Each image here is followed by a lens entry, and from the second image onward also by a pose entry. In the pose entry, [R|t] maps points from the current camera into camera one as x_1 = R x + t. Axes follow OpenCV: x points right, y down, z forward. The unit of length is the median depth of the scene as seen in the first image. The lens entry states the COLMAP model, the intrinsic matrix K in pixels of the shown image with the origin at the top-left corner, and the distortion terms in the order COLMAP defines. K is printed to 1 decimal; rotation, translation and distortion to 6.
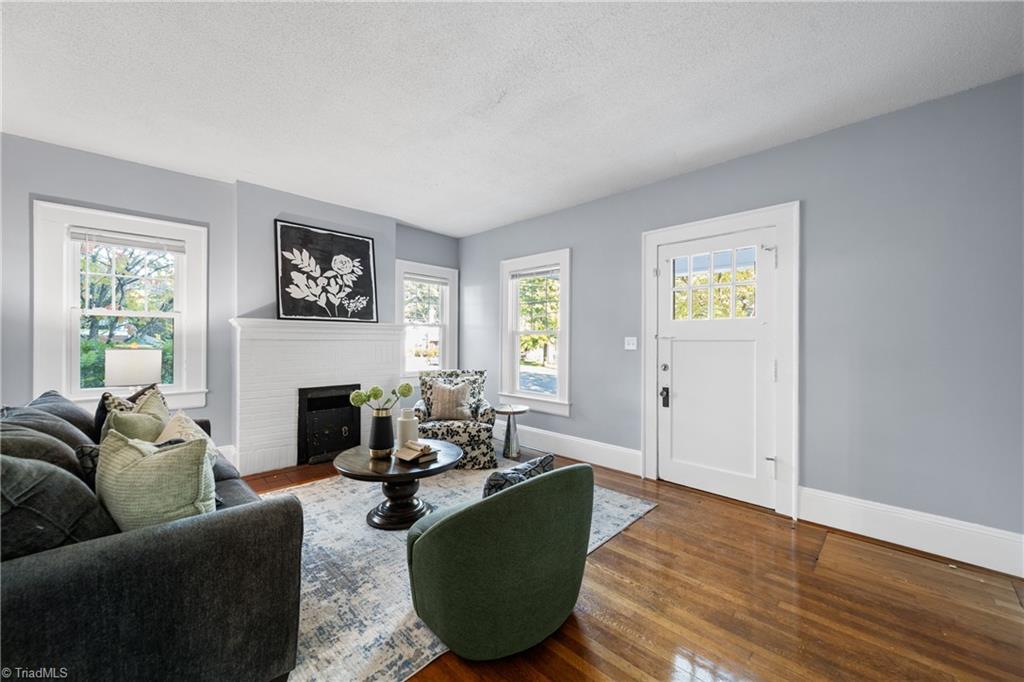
lens RADIAL K [[393.4, 0, 520.5], [0, 393.4, 340.4], [0, 0, 1]] dist [0.002021, 0.000250]
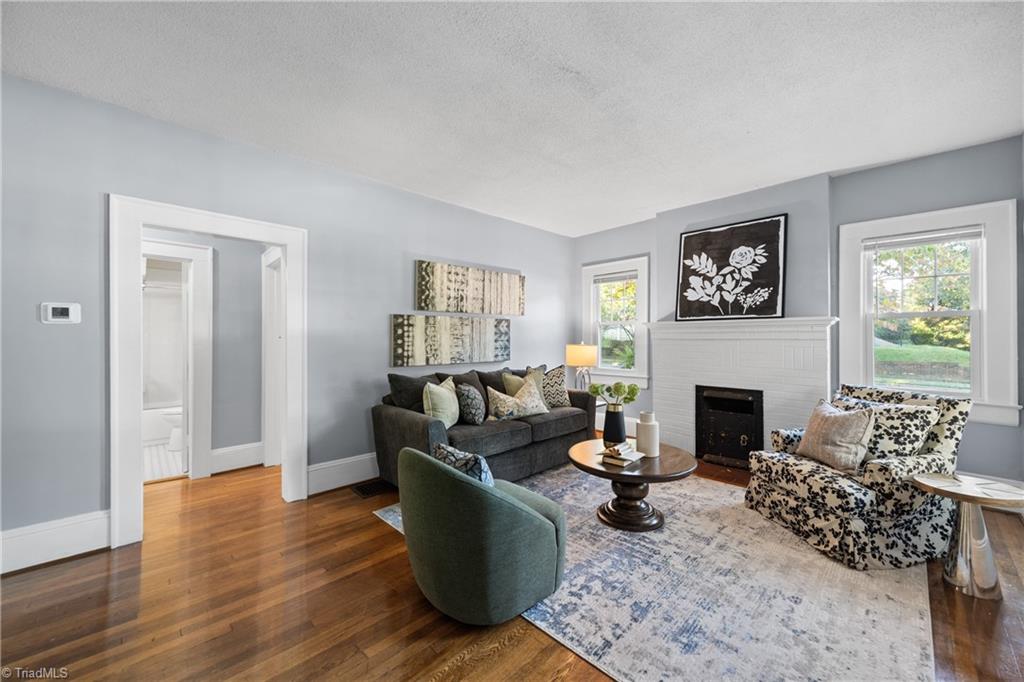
lens RADIAL K [[393.4, 0, 515.1], [0, 393.4, 332.2], [0, 0, 1]] dist [0.002021, 0.000250]
pose [[-0.015972, -0.023249, -0.999602, 0.489017], [-0.002453, 0.999728, -0.023213, 0.004946], [0.999869, 0.002081, -0.016025, 0.512757]]
